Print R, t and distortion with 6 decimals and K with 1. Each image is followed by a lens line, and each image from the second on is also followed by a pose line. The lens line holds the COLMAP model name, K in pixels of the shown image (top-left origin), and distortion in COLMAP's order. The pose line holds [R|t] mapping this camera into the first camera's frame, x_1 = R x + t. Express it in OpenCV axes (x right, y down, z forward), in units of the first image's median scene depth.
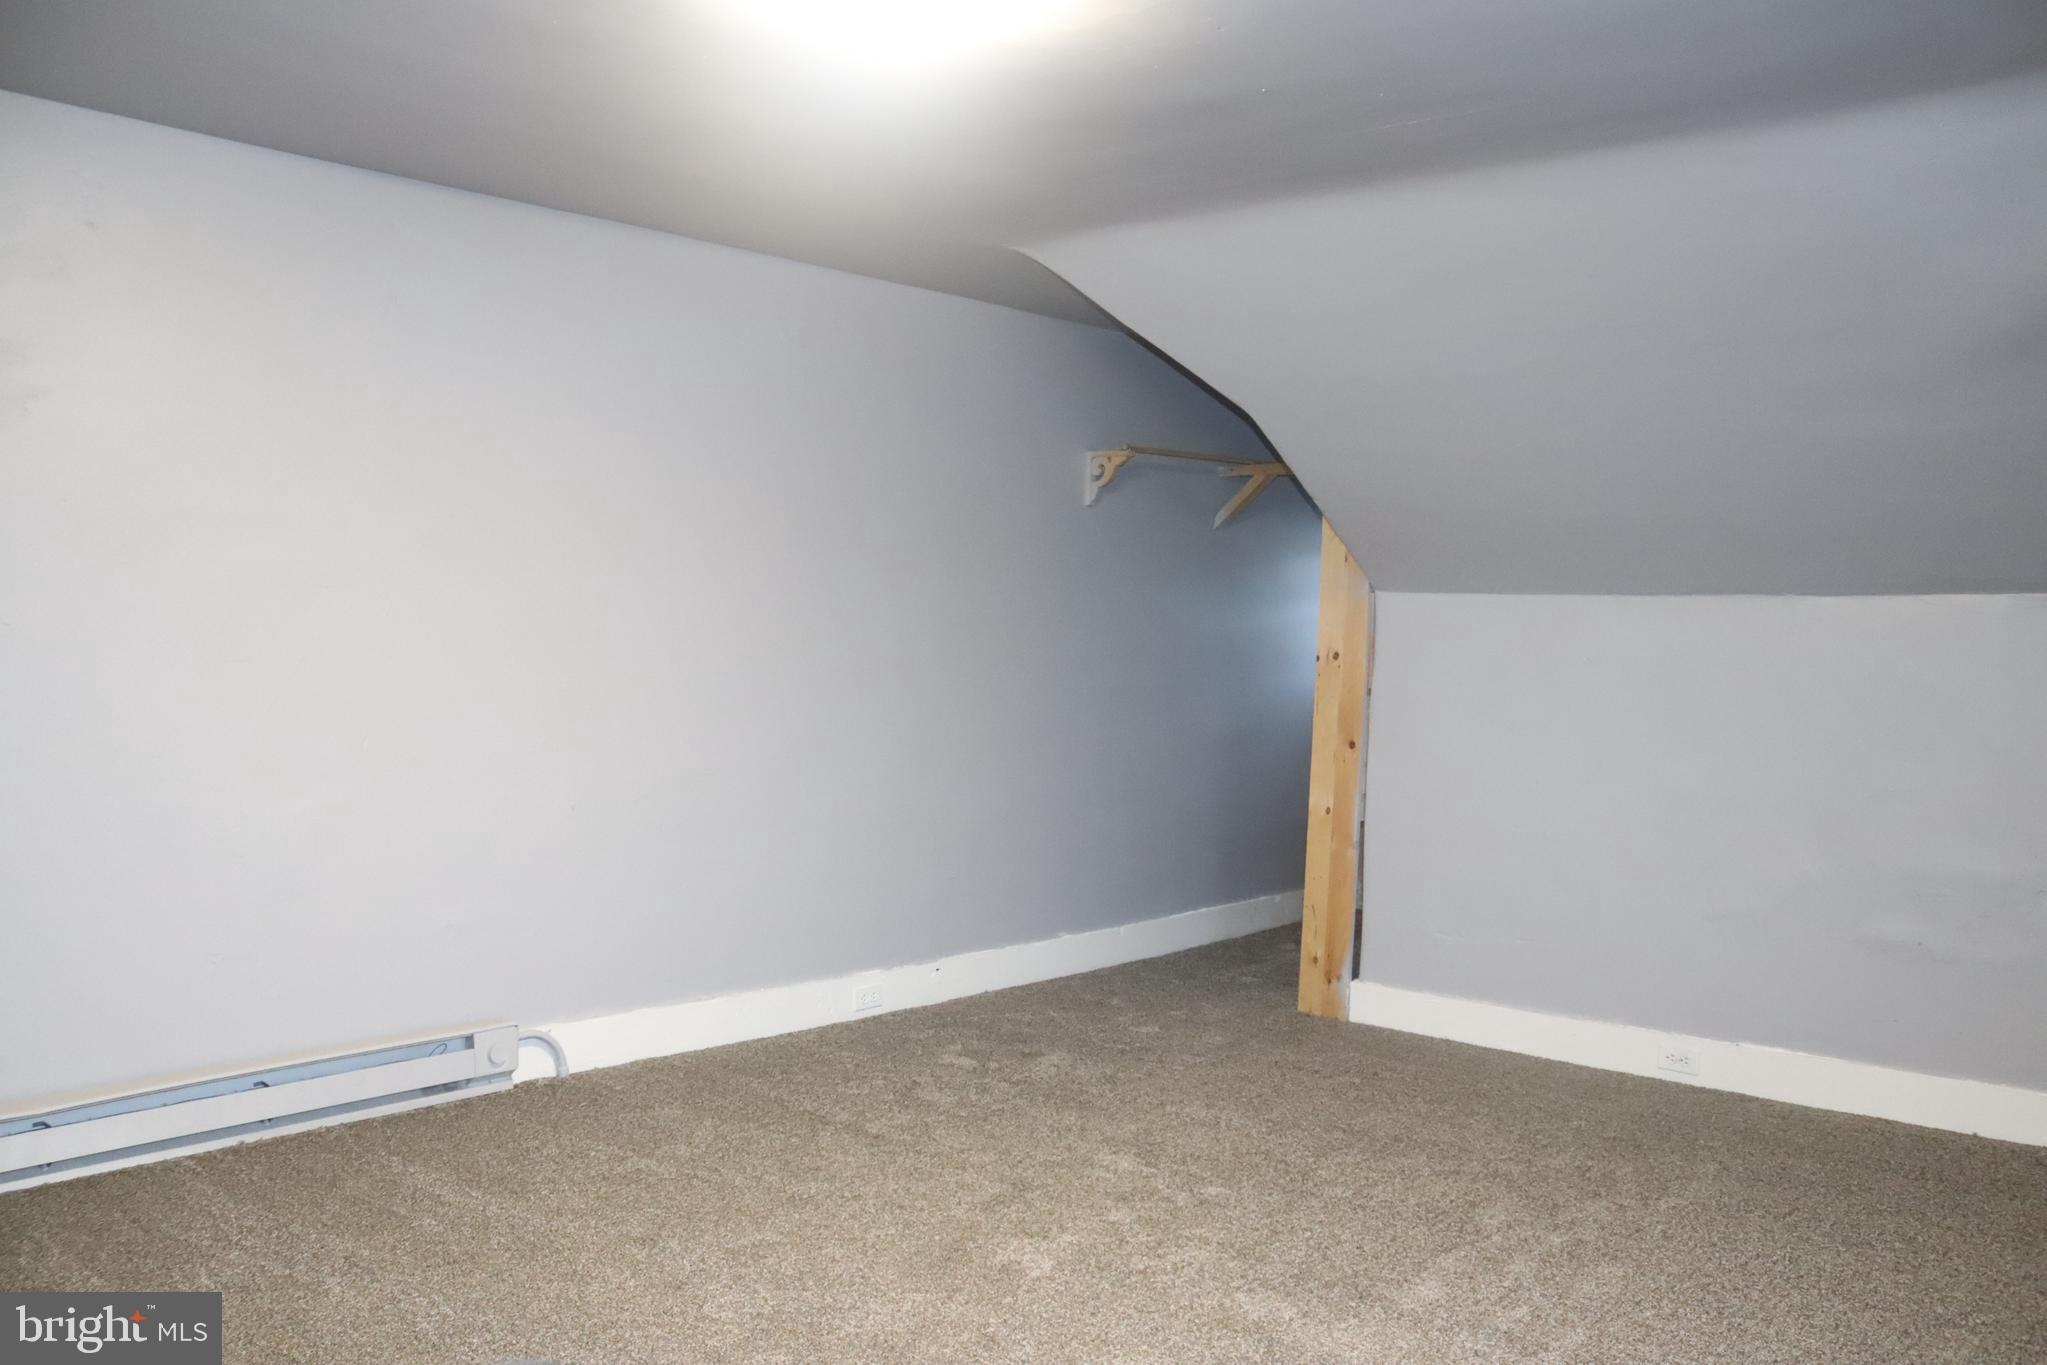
lens RADIAL K [[1697.1, 0, 1030.8], [0, 1697.1, 673.0], [0, 0, 1]] dist [-0.165102, 0.144573]
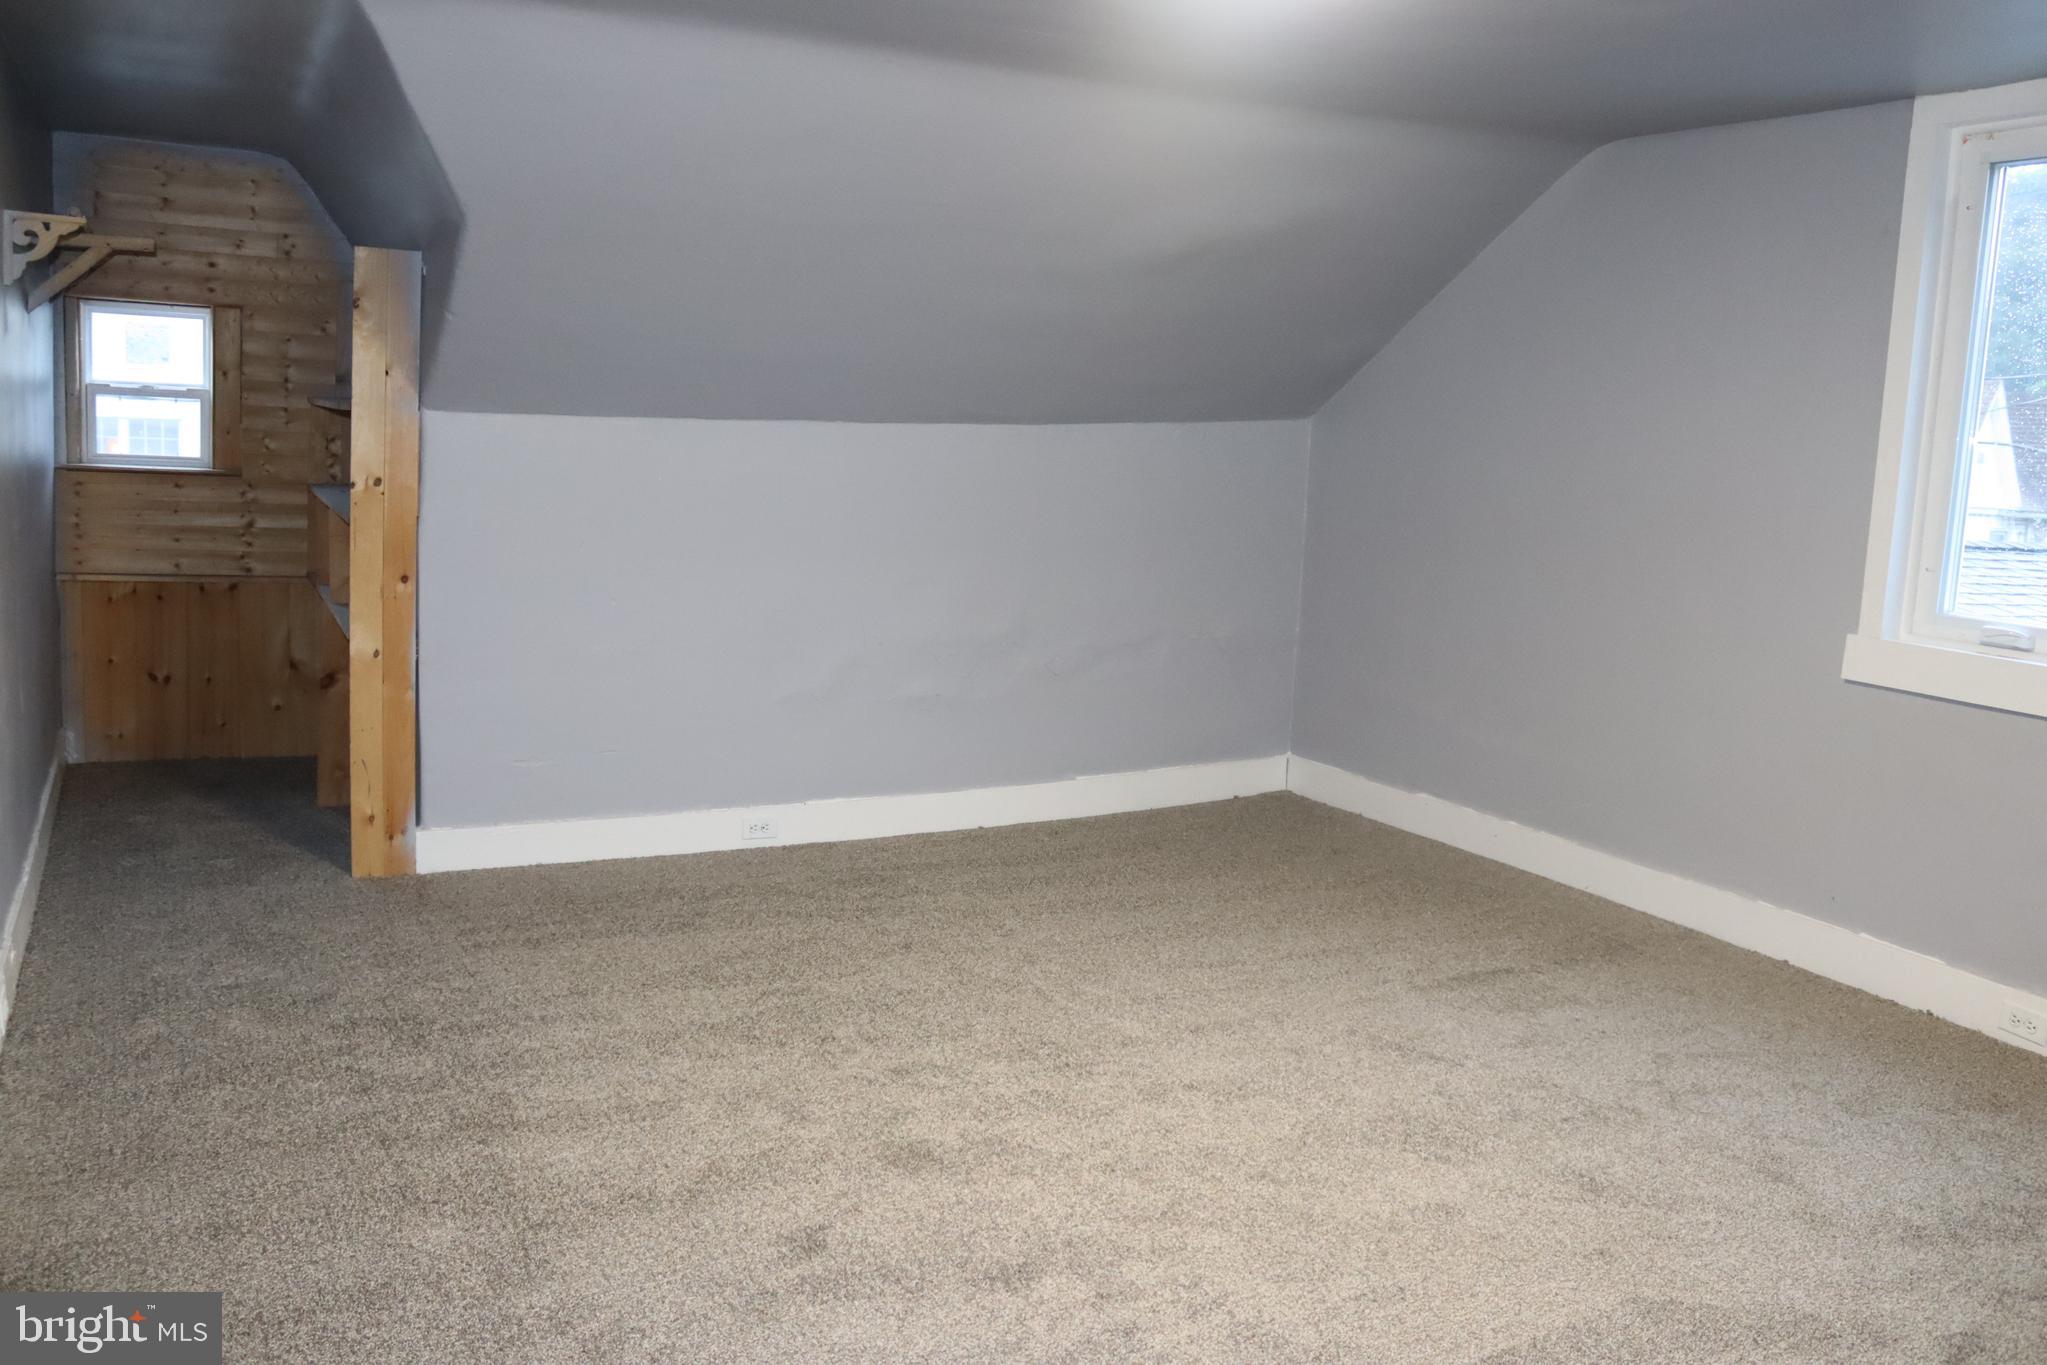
lens RADIAL K [[1697.1, 0, 1030.8], [0, 1697.1, 673.0], [0, 0, 1]] dist [-0.165102, 0.144573]
pose [[0.354141, -0.147940, 0.923417, -0.523650], [-0.004974, 0.987096, 0.160050, -0.052403], [-0.935179, -0.061273, 0.348835, 0.362000]]
